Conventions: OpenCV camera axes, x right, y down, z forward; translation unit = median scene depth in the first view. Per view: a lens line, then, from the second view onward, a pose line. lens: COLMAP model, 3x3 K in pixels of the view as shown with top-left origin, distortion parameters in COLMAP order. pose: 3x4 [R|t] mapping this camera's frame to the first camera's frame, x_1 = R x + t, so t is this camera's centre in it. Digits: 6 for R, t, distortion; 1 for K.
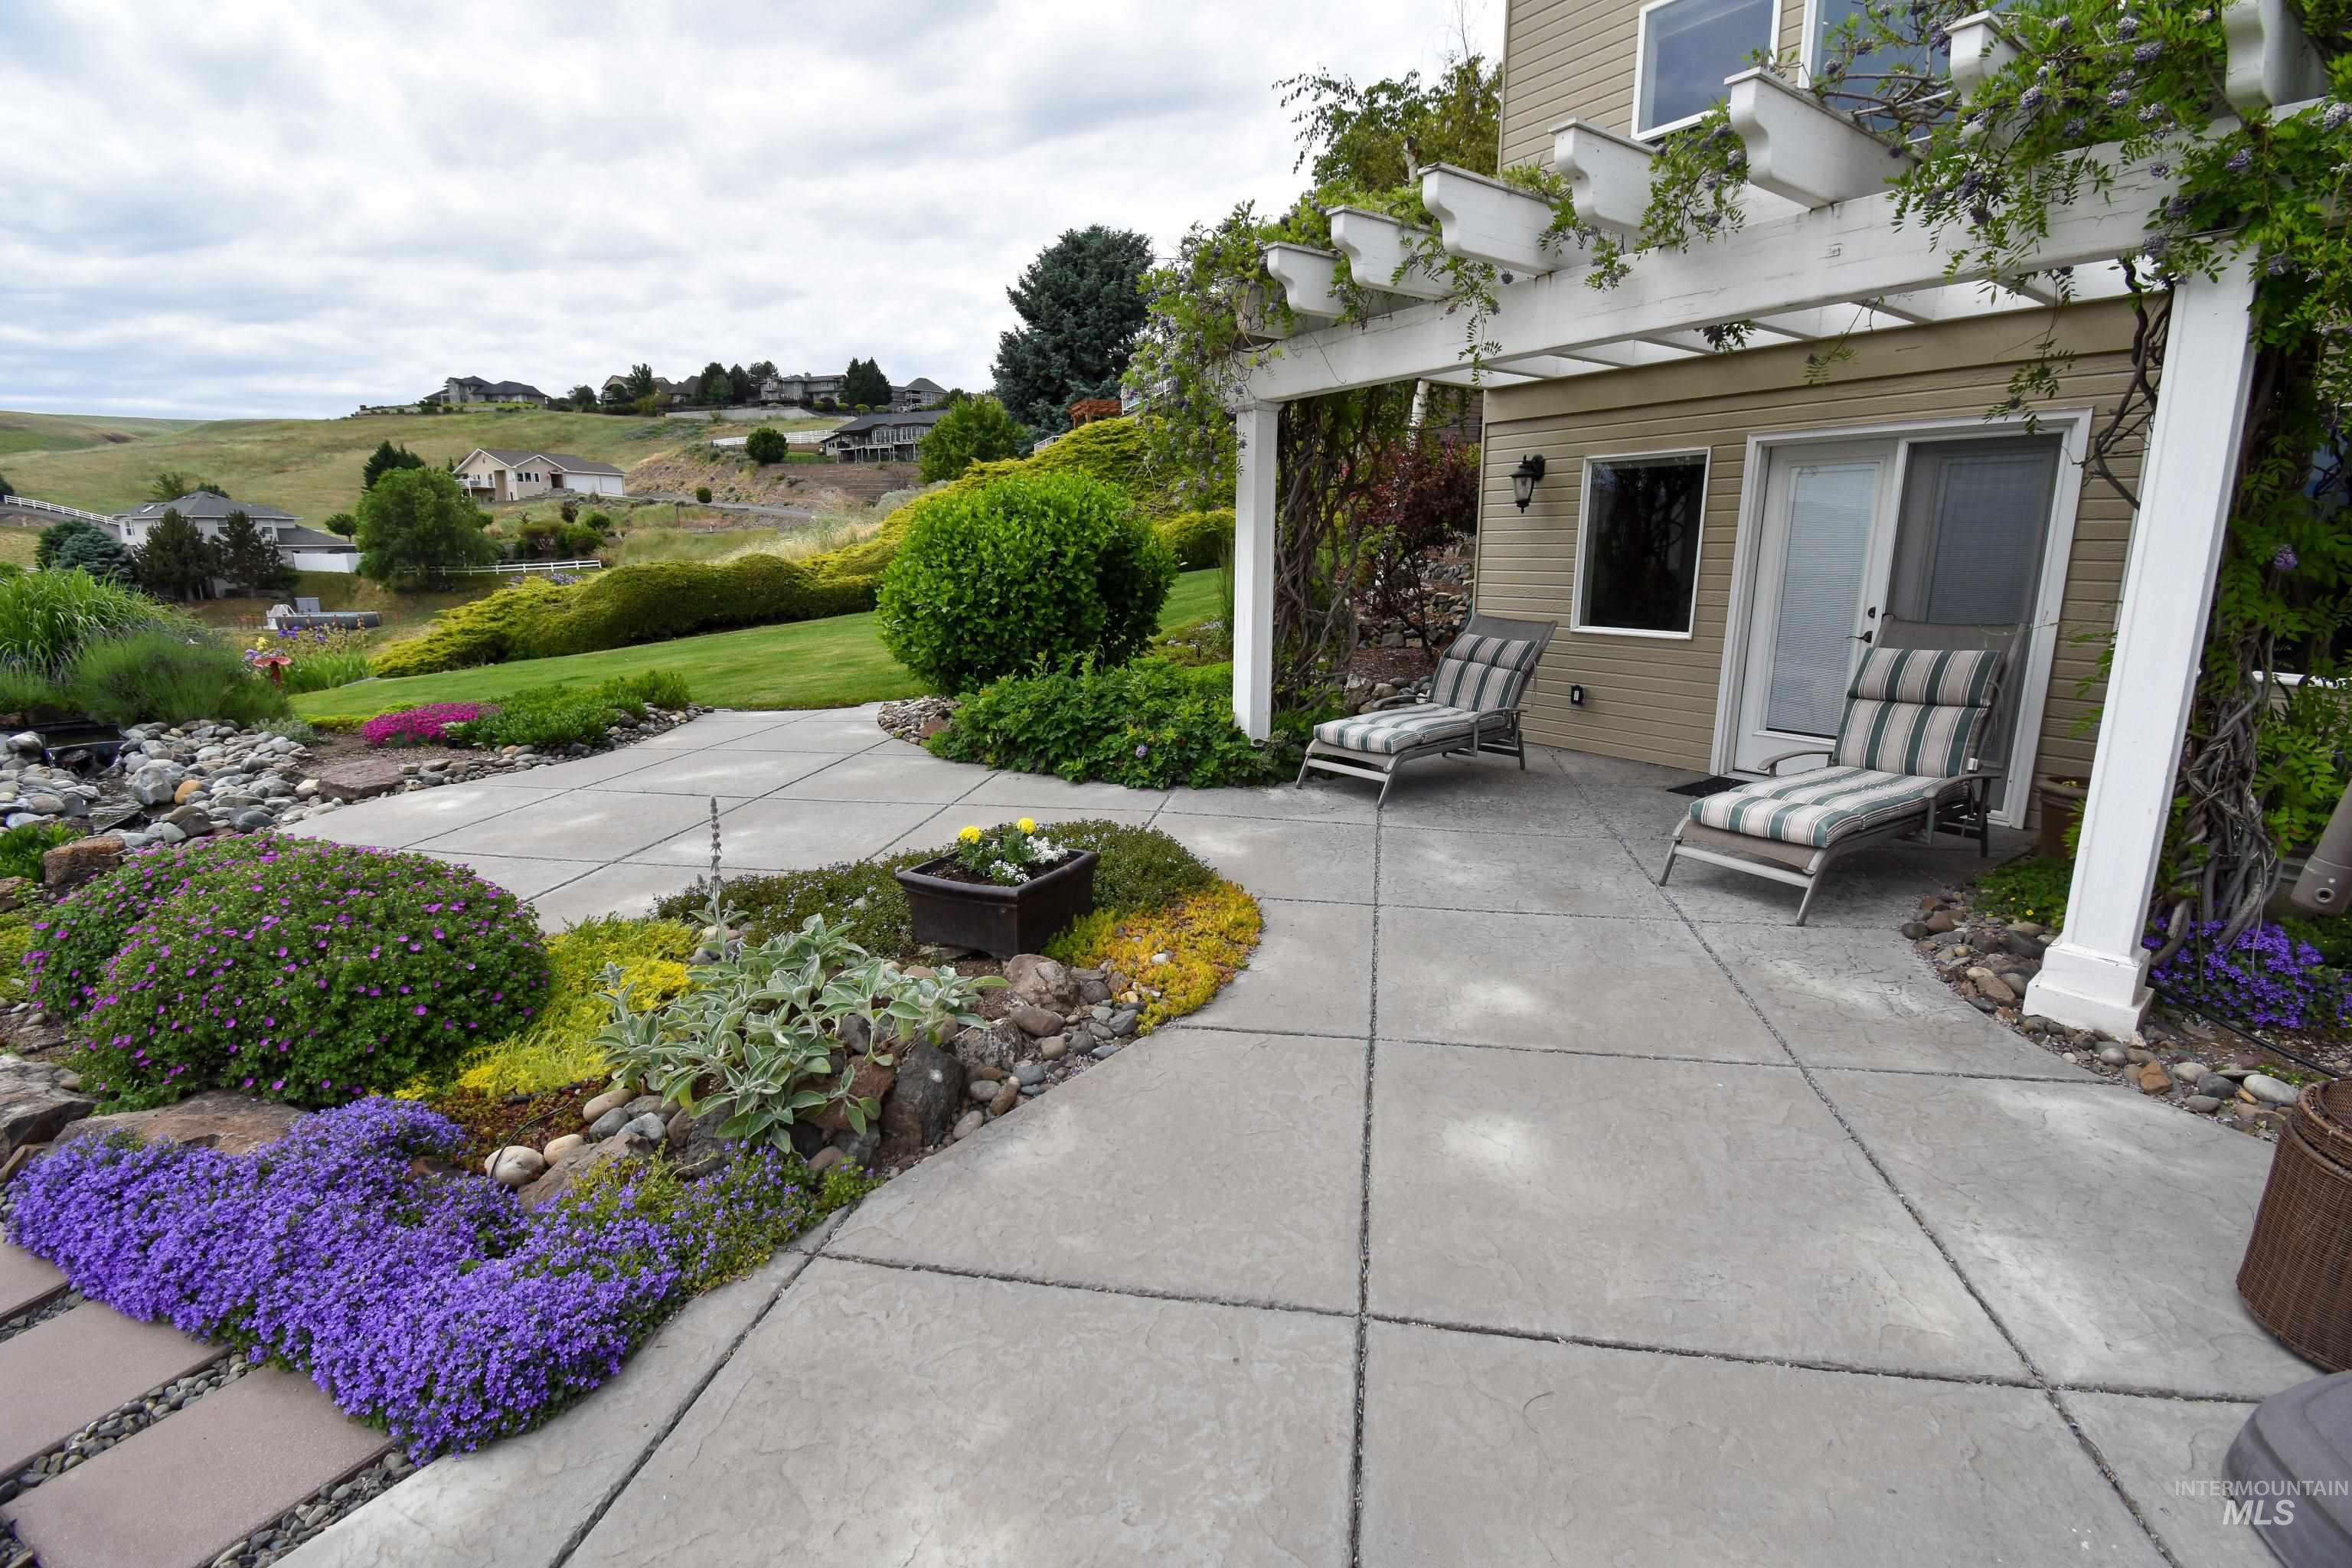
lens RADIAL K [[1055.5, 0, 1176.0], [0, 1055.5, 784.0], [0, 0, 1]] dist [0.022763, -0.026391]
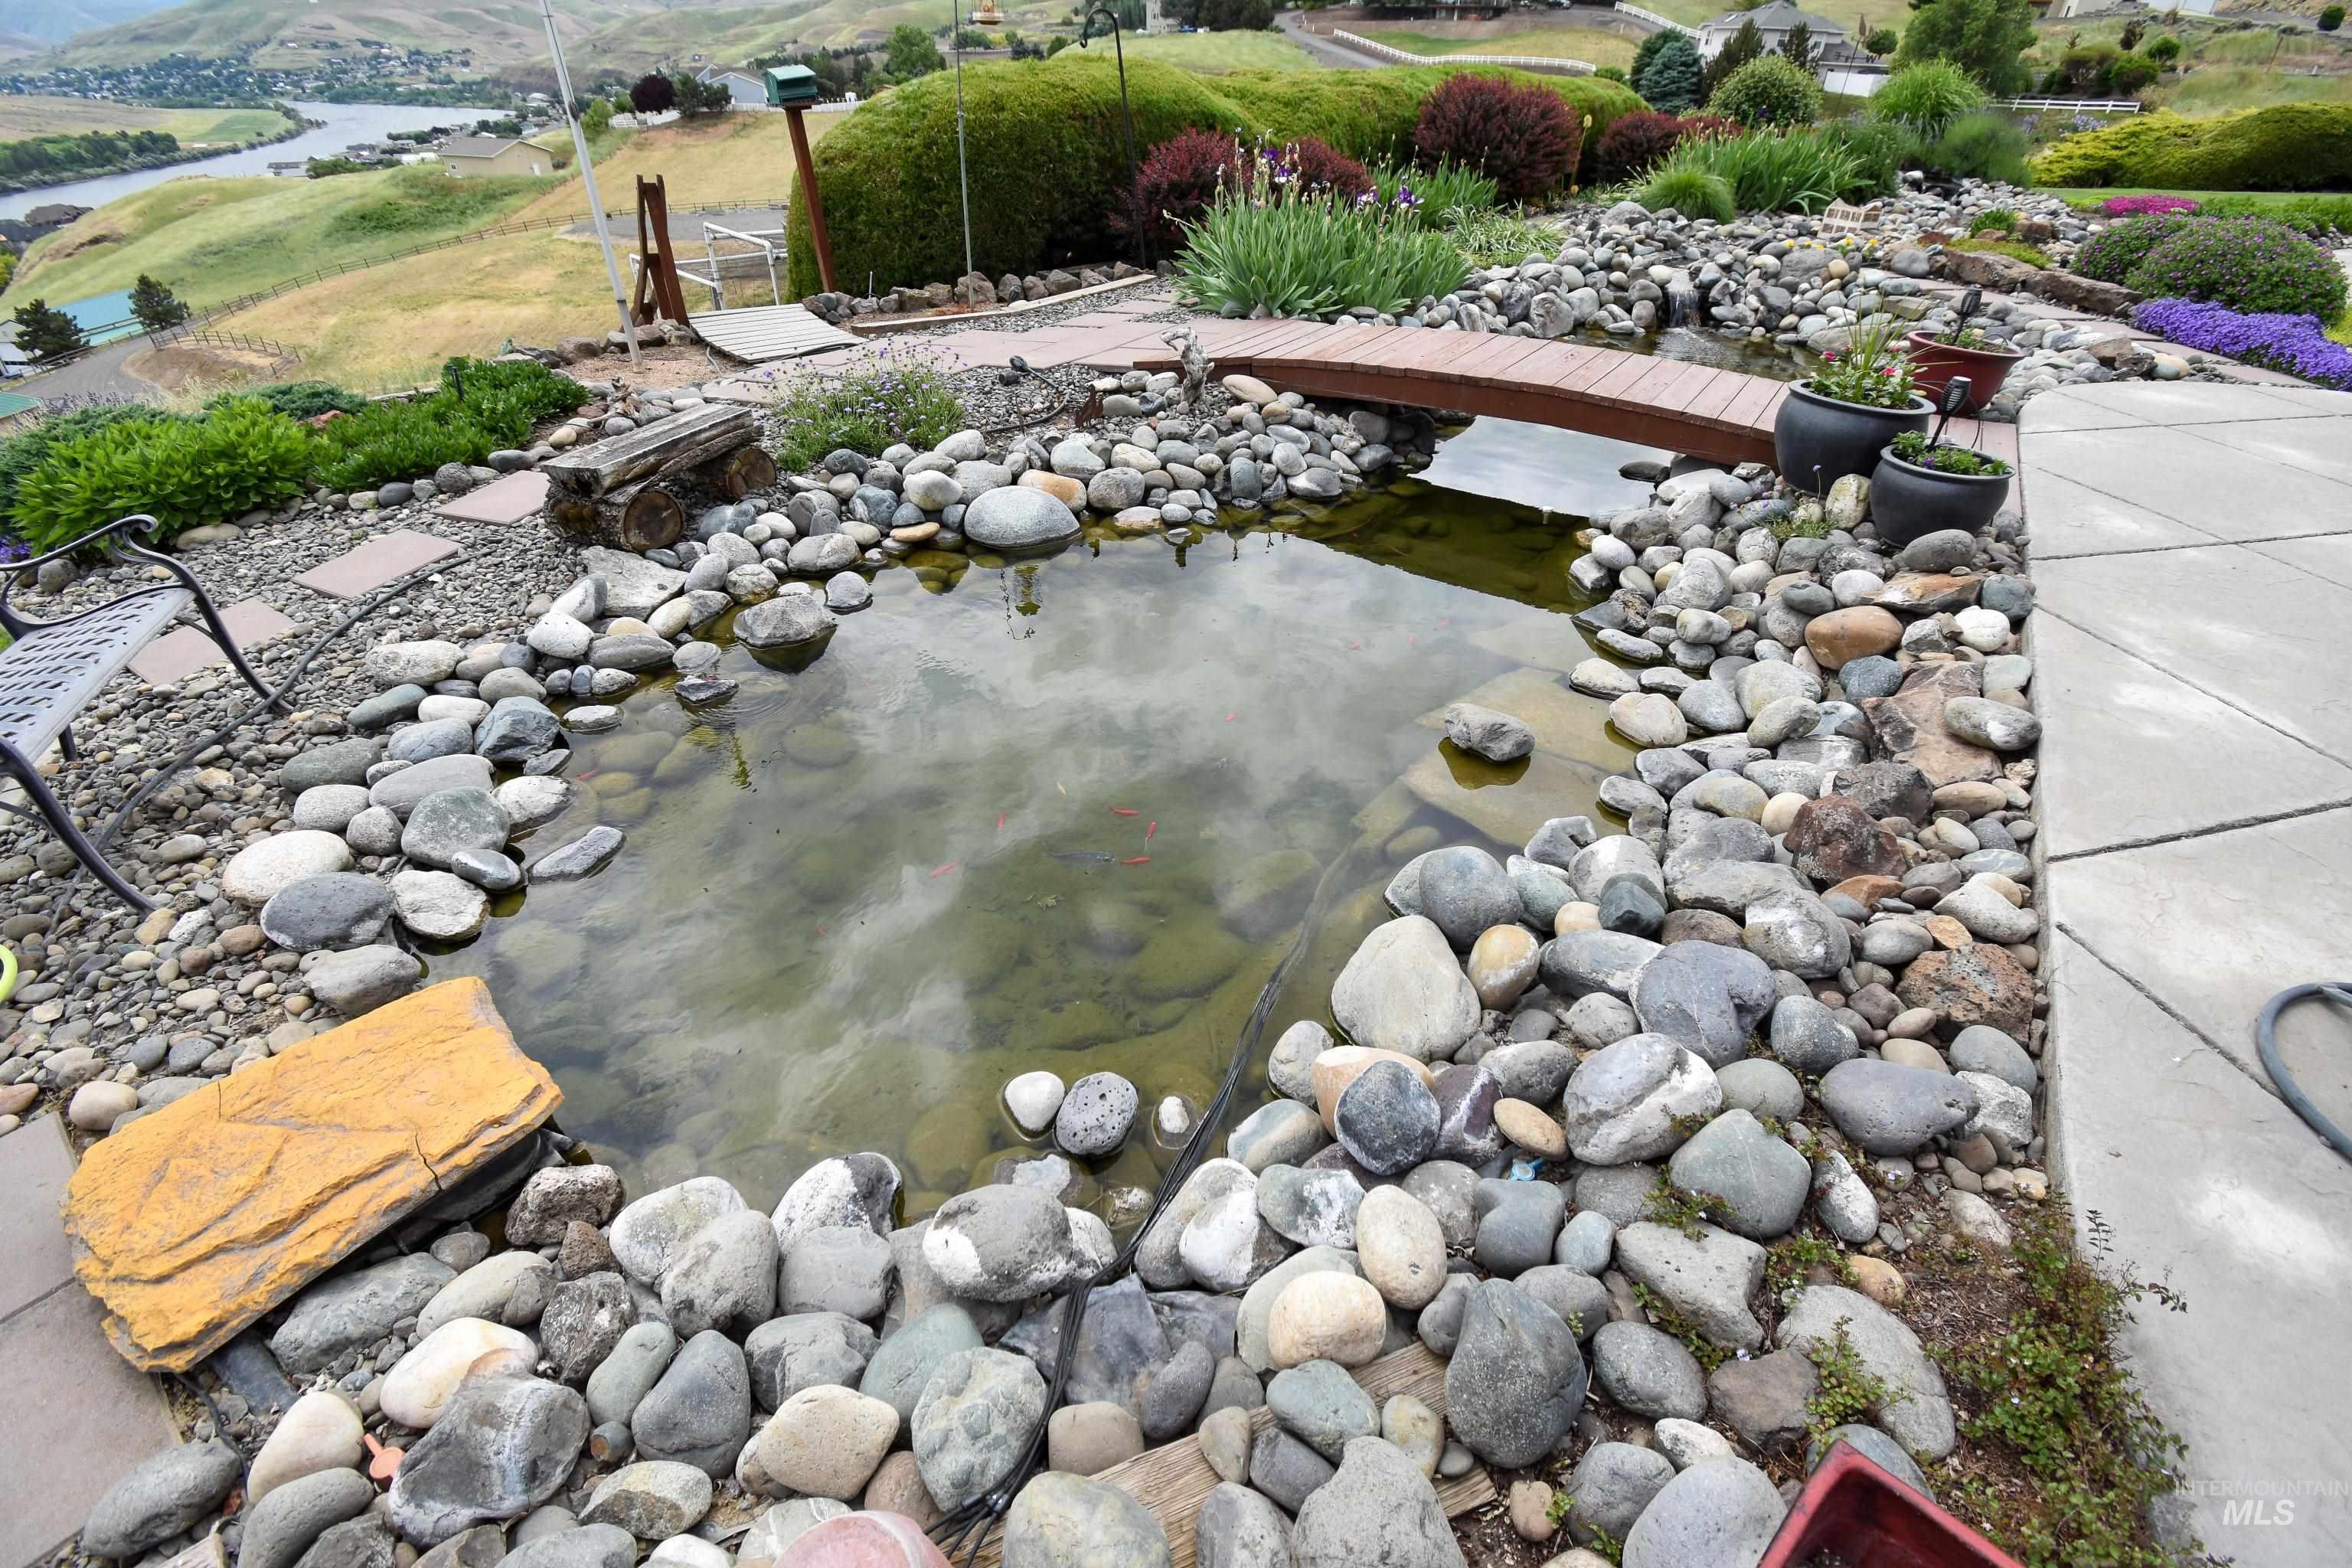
lens RADIAL K [[1037.3, 0, 1165.7], [0, 1037.3, 779.3], [0, 0, 1]] dist [-0.002323, -0.008608]
pose [[0.411904, 0.539140, -0.734617, 0.166639], [-0.227151, 0.841486, 0.490207, 0.226185], [0.882461, -0.035049, 0.469078, -0.858133]]
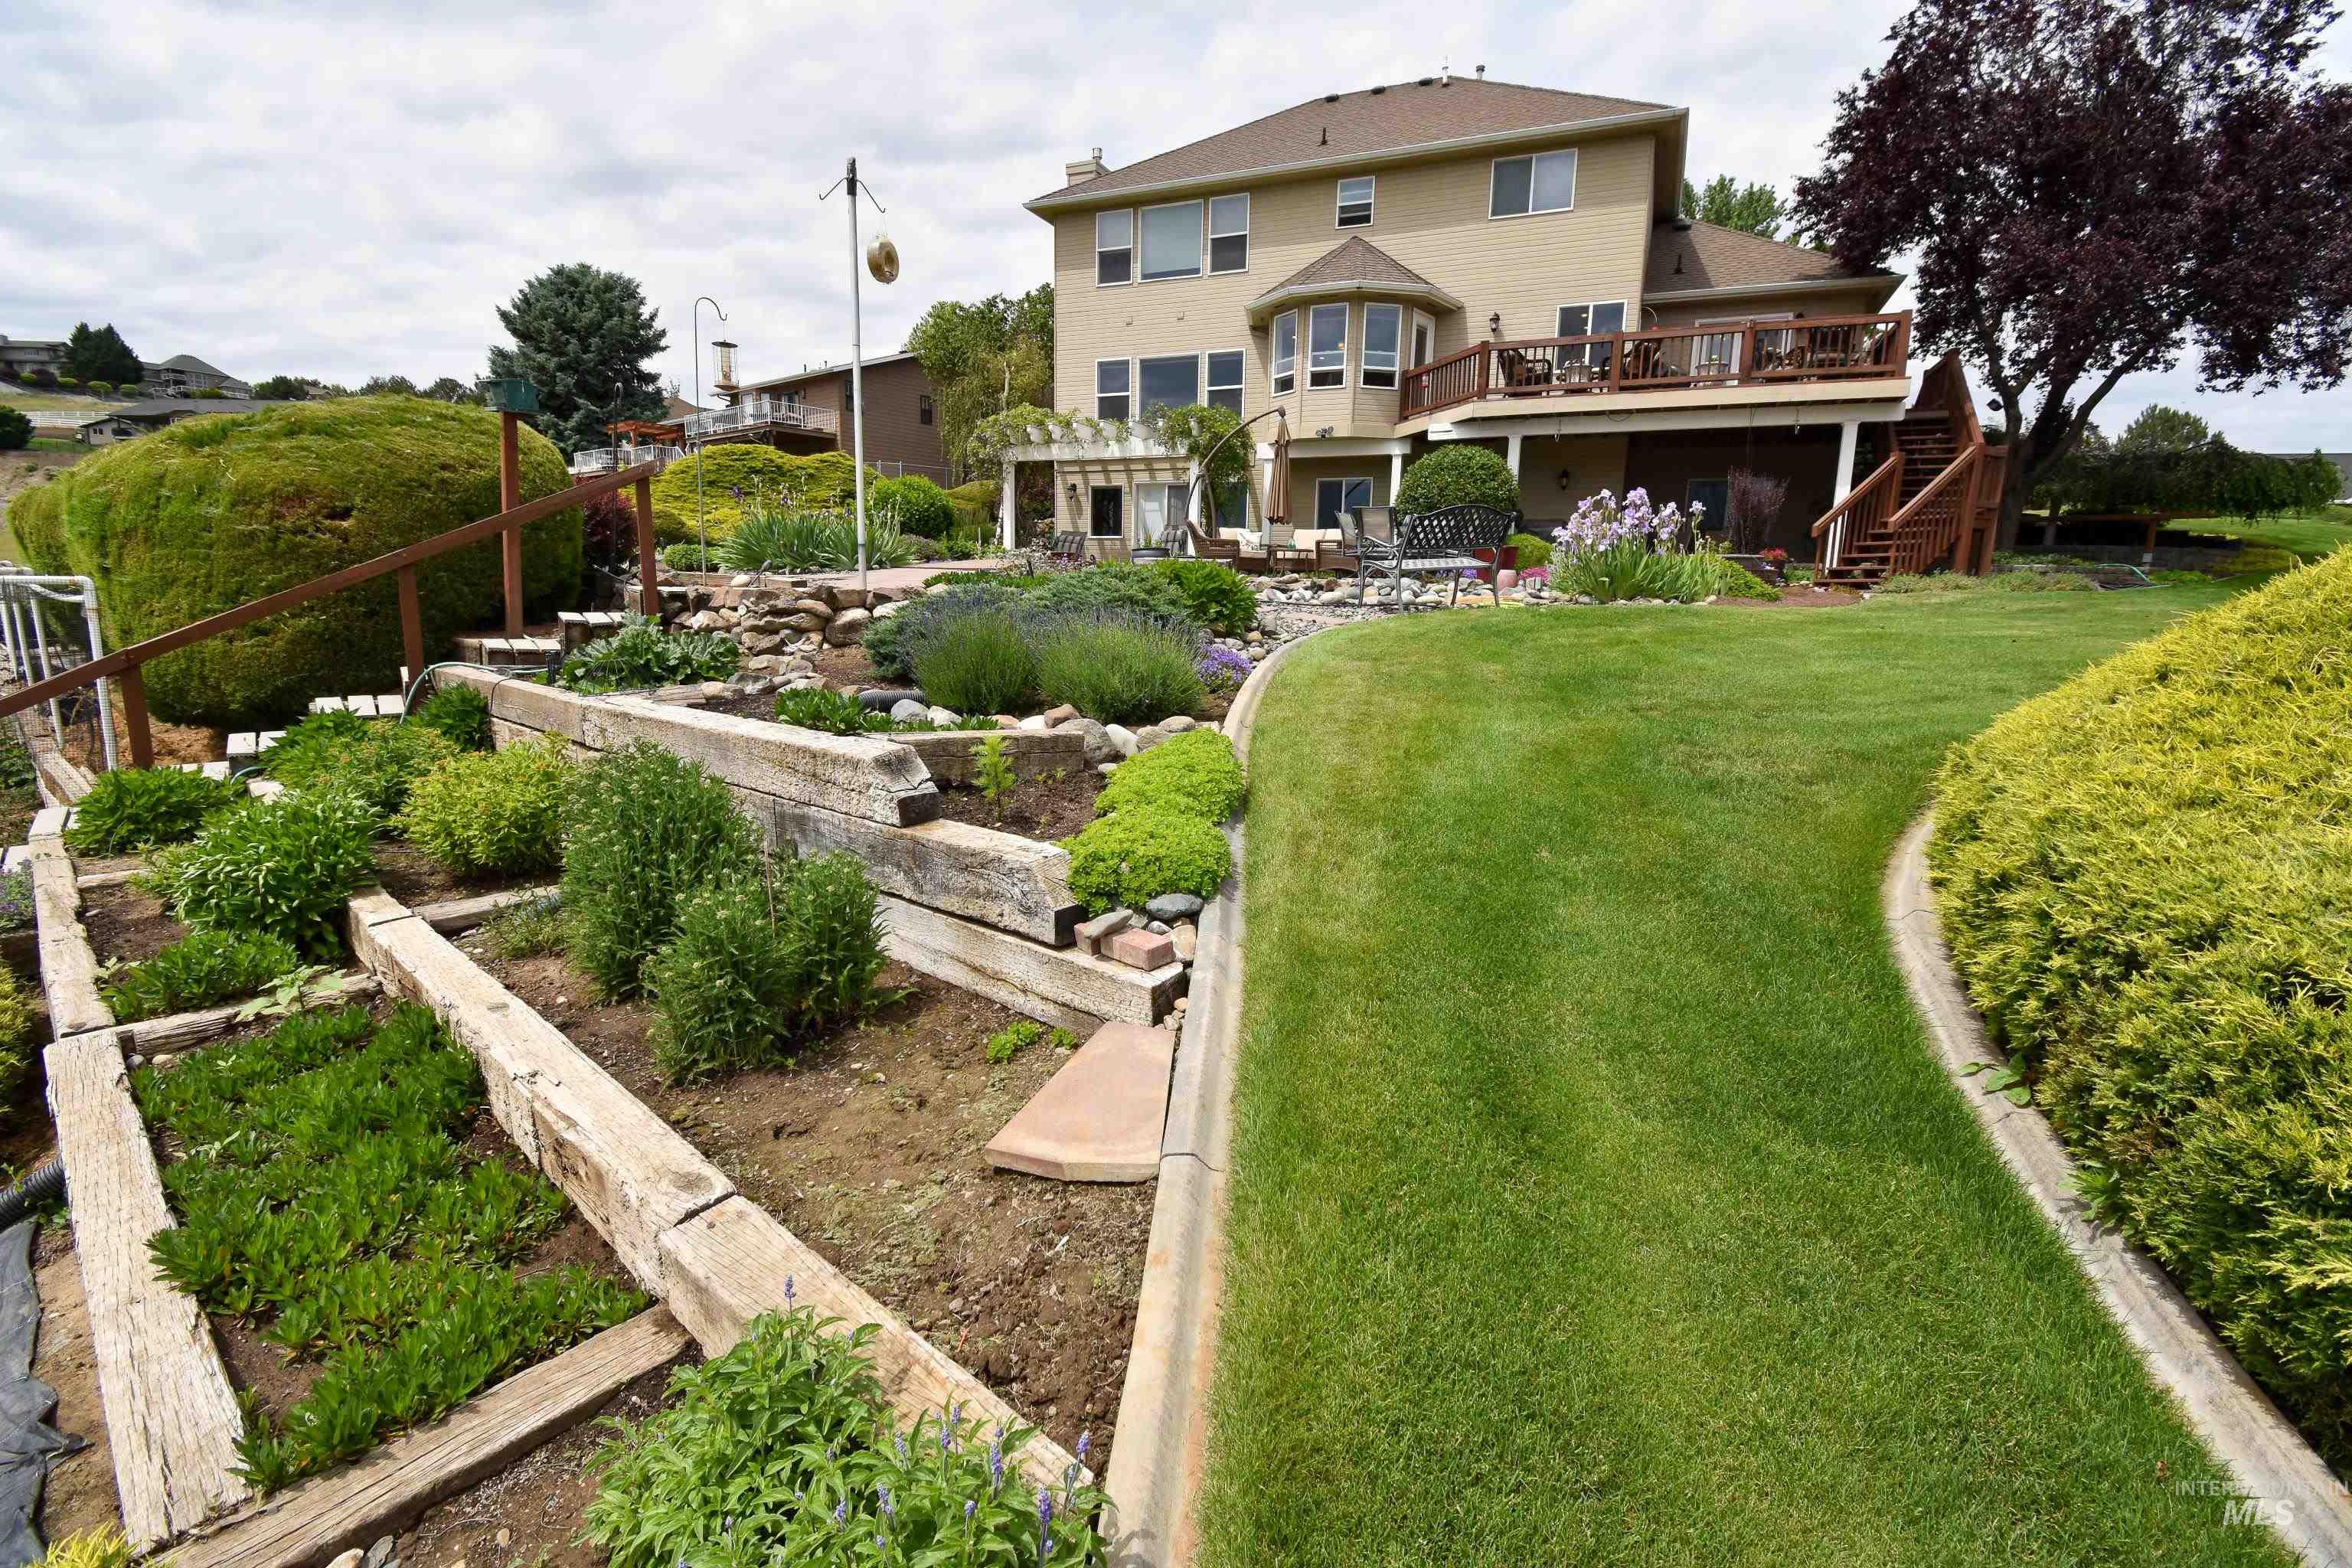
lens RADIAL K [[1055.5, 0, 1176.0], [0, 1055.5, 784.0], [0, 0, 1]] dist [0.022763, -0.026391]
pose [[0.859369, -0.074033, 0.505968, -1.073116], [0.091077, 0.995803, -0.008986, 0.651627], [-0.503179, 0.053805, 0.862506, -1.860582]]
